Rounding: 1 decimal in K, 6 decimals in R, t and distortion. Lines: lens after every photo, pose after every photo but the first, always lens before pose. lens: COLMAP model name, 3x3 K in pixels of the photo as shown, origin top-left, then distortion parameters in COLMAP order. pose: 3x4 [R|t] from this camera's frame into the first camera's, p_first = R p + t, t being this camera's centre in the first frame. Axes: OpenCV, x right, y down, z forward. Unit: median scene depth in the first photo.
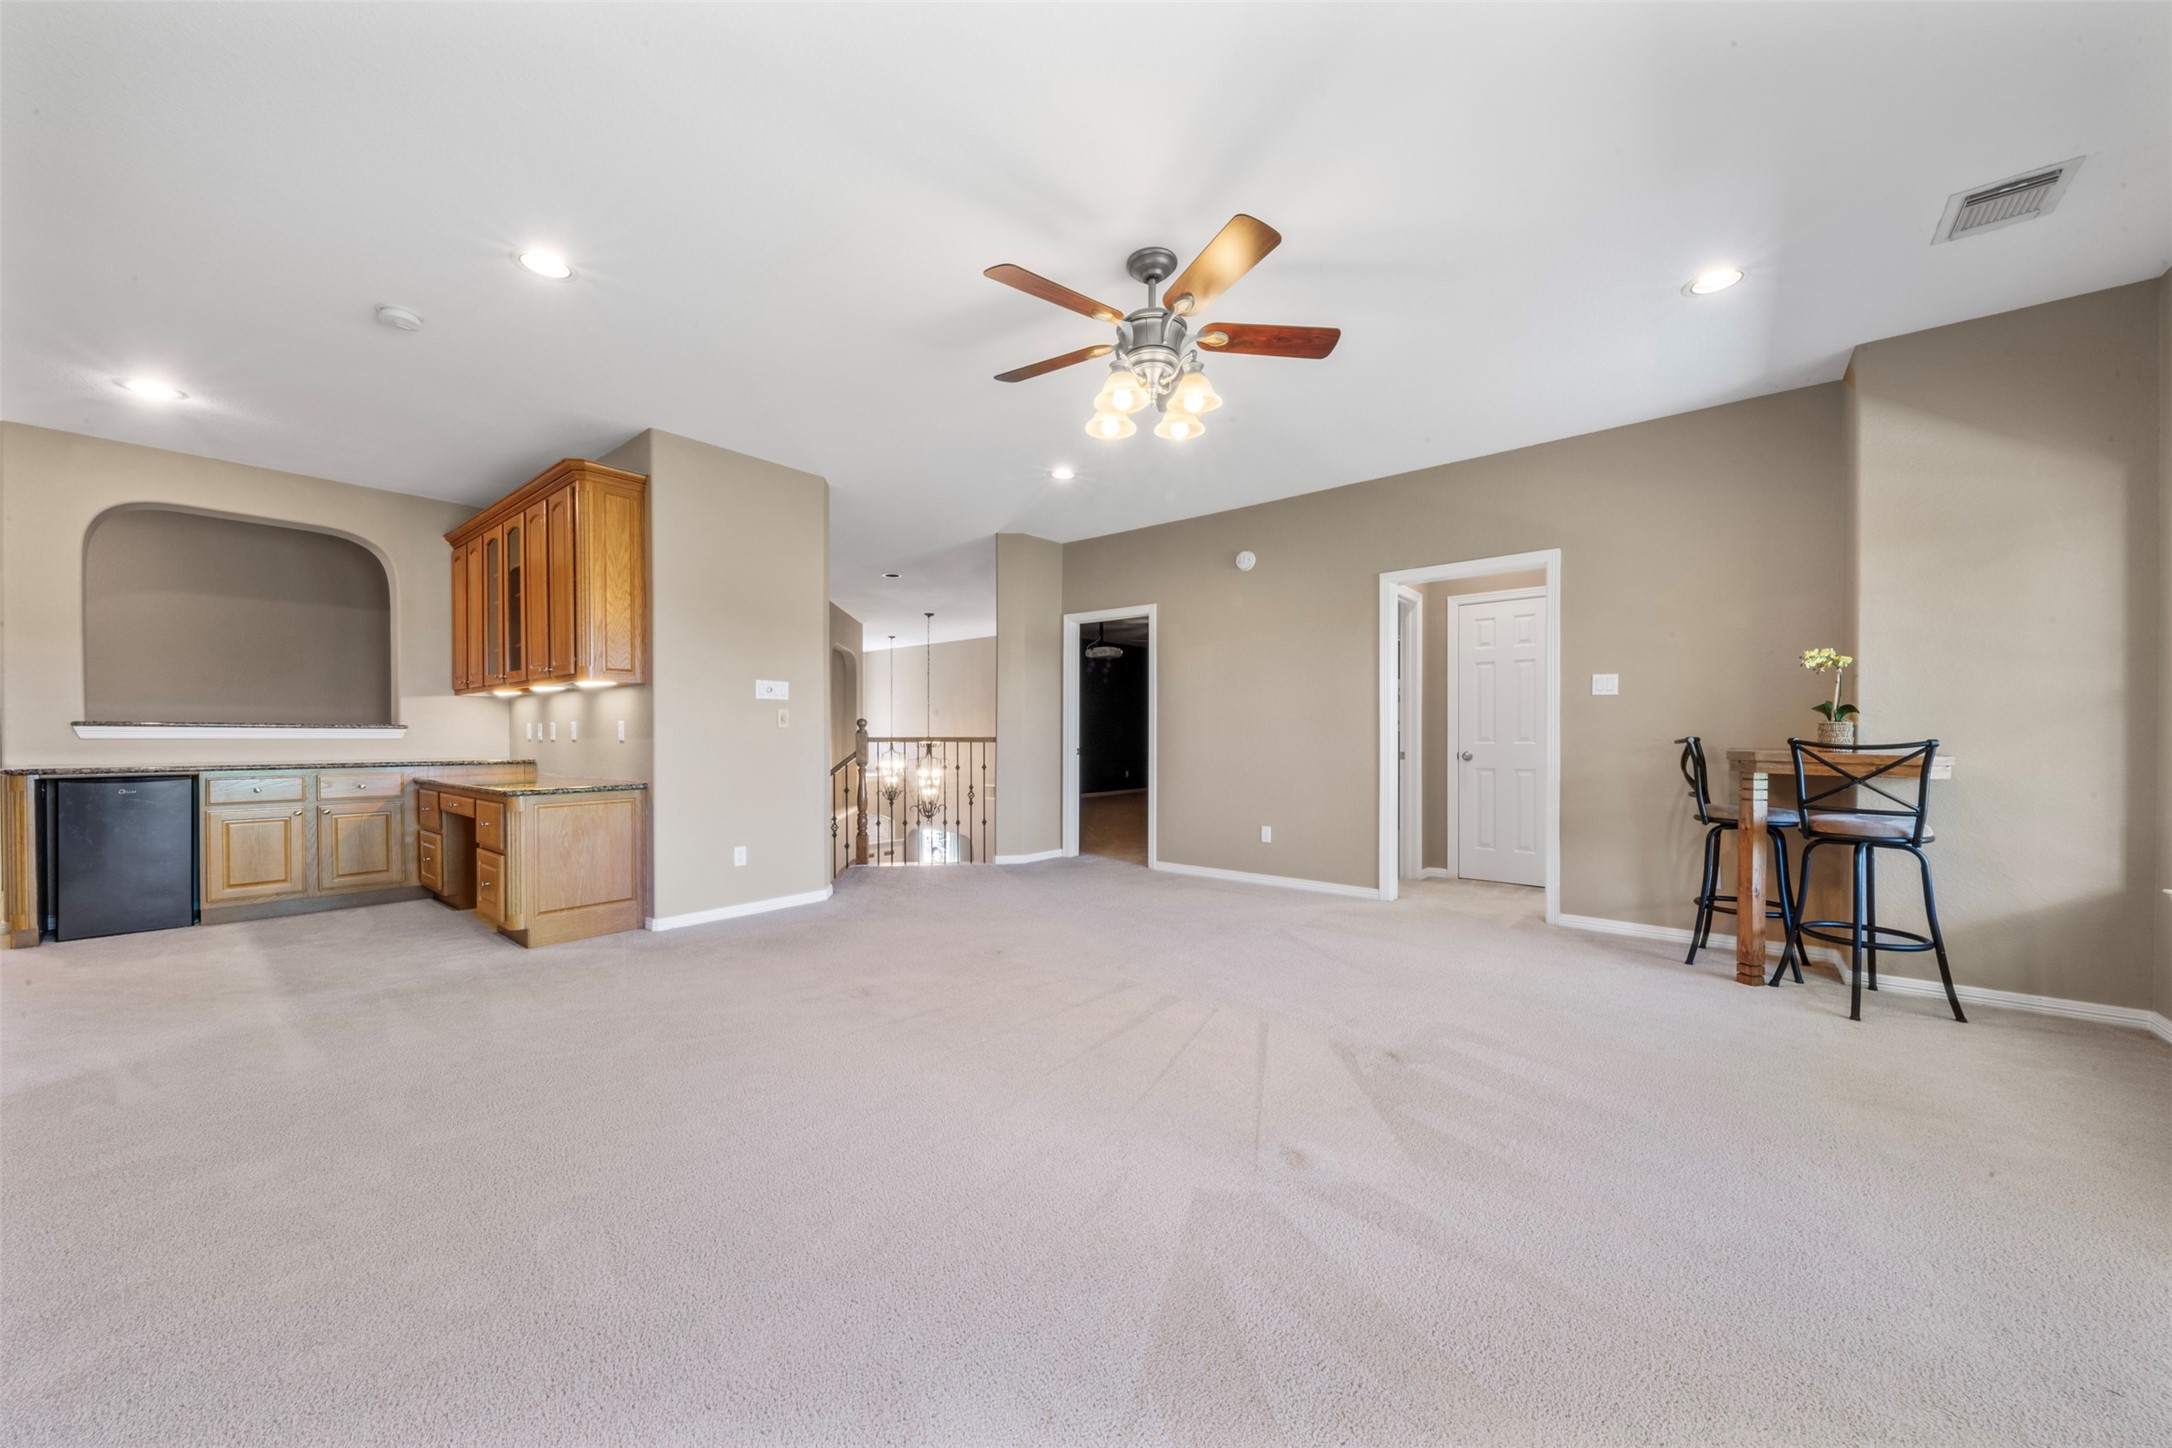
lens RADIAL K [[782.5, 0, 1090.9], [0, 782.5, 739.5], [0, 0, 1]] dist [-0.000419, 0.000008]
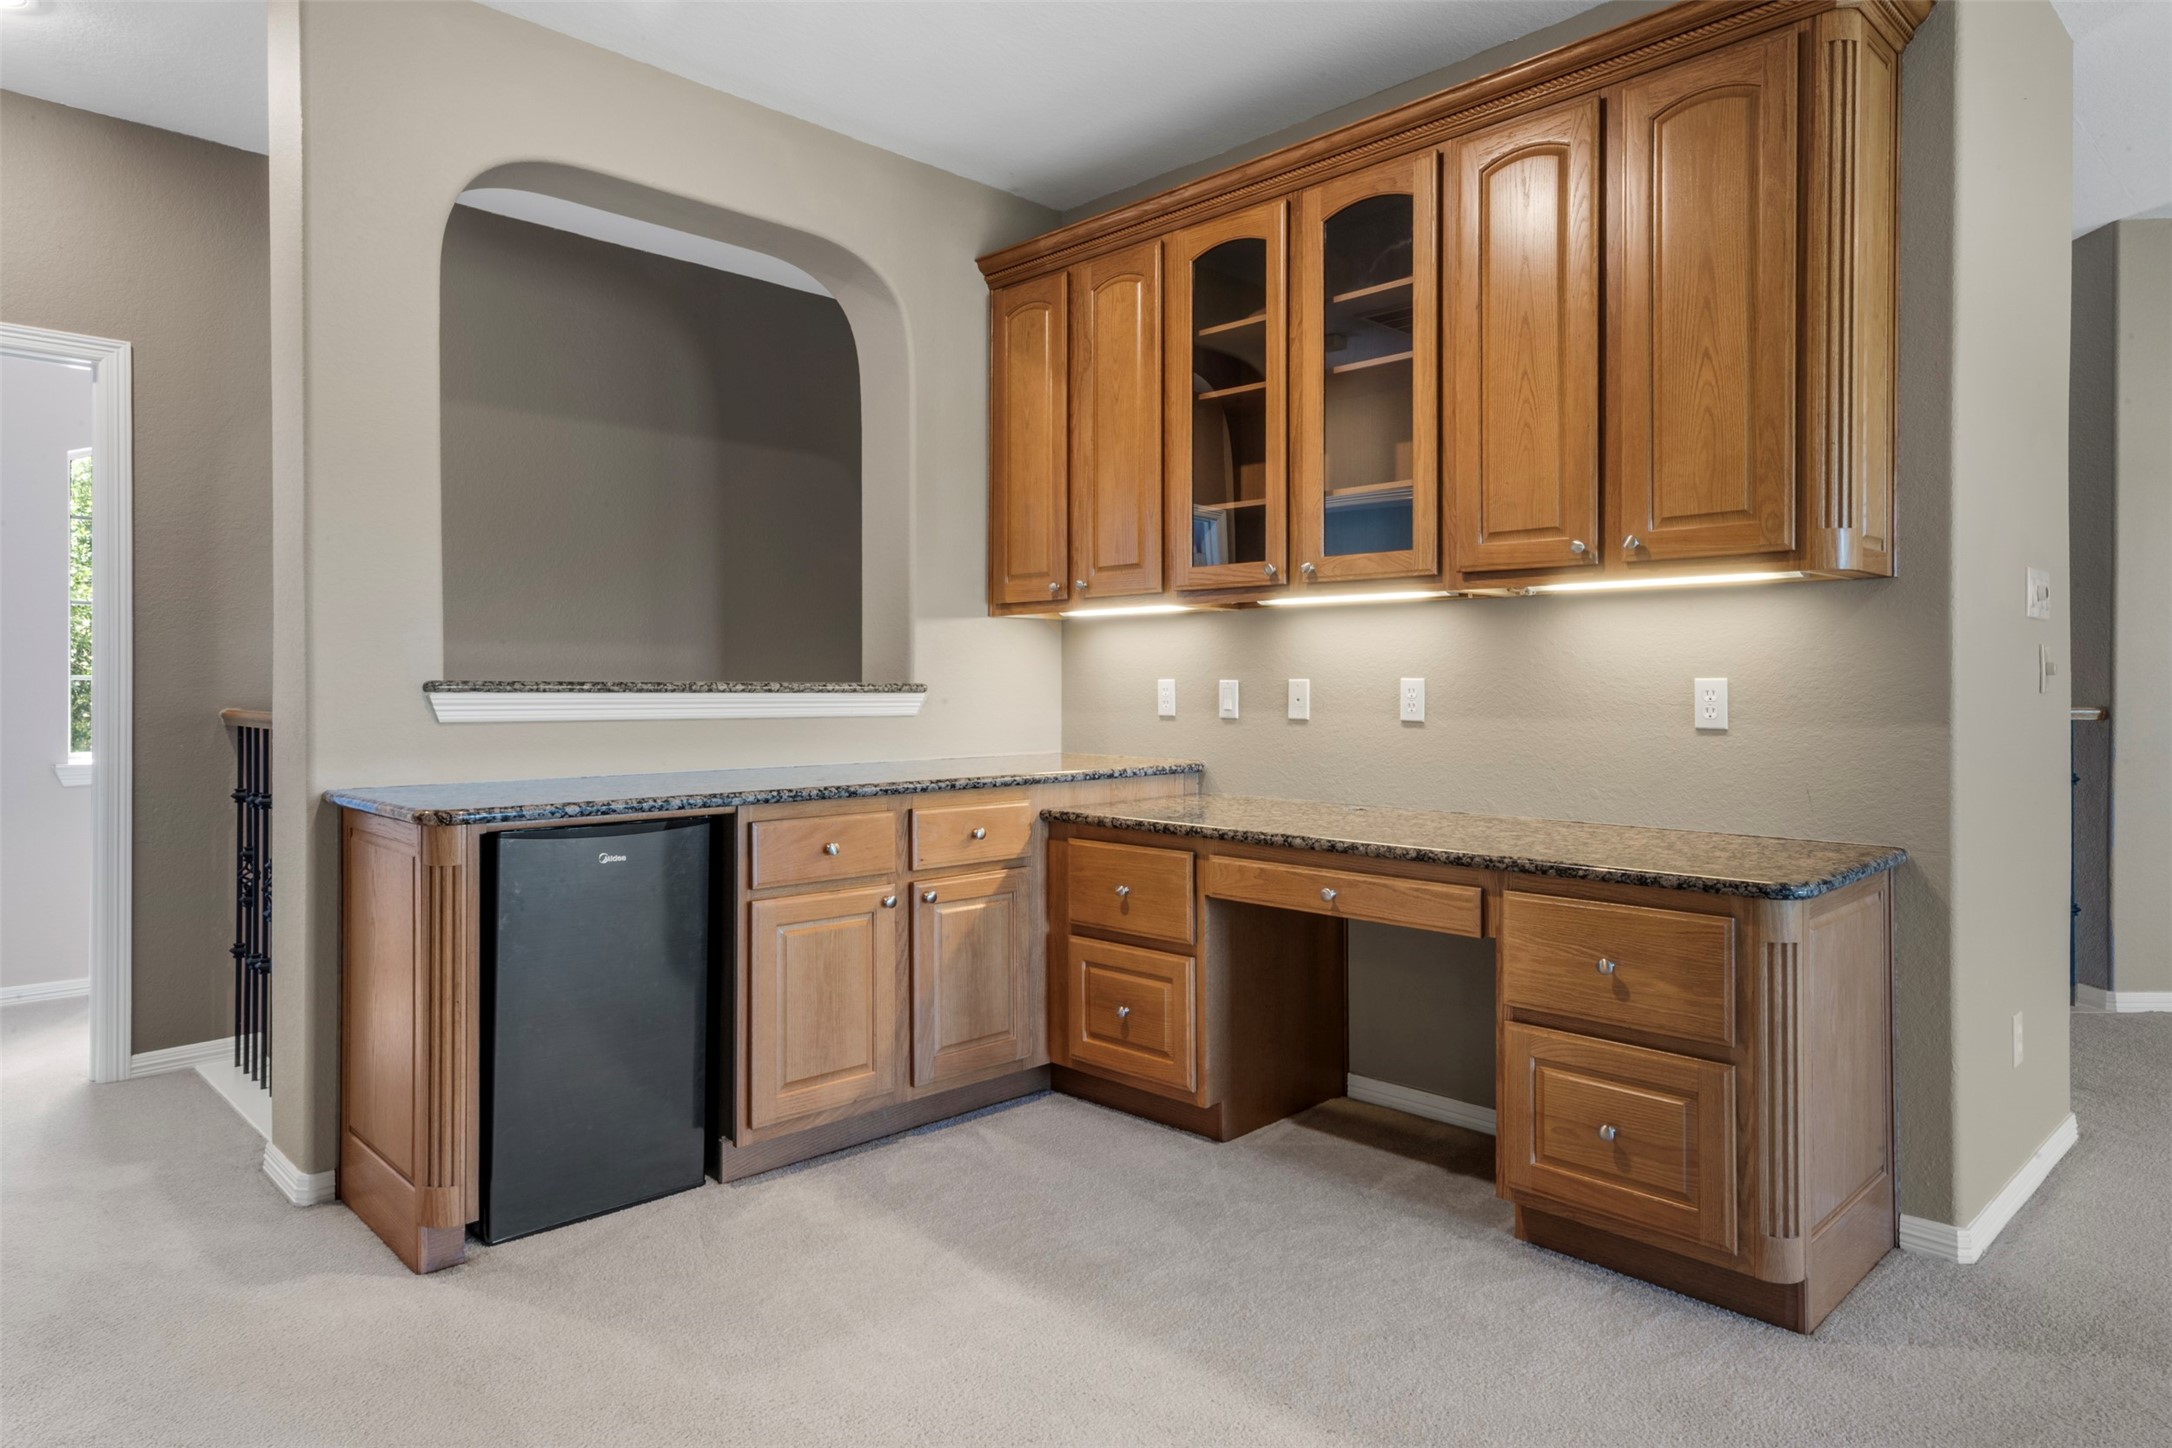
lens RADIAL K [[1280.8, 0, 1084.6], [0, 1280.8, 707.2], [0, 0, 1]] dist [-0.001548, -0.000018]
pose [[0.993386, -0.001210, -0.114813, -0.837467], [0.001733, 0.999989, 0.004454, -0.011387], [0.114806, -0.004623, 0.993377, 0.347993]]
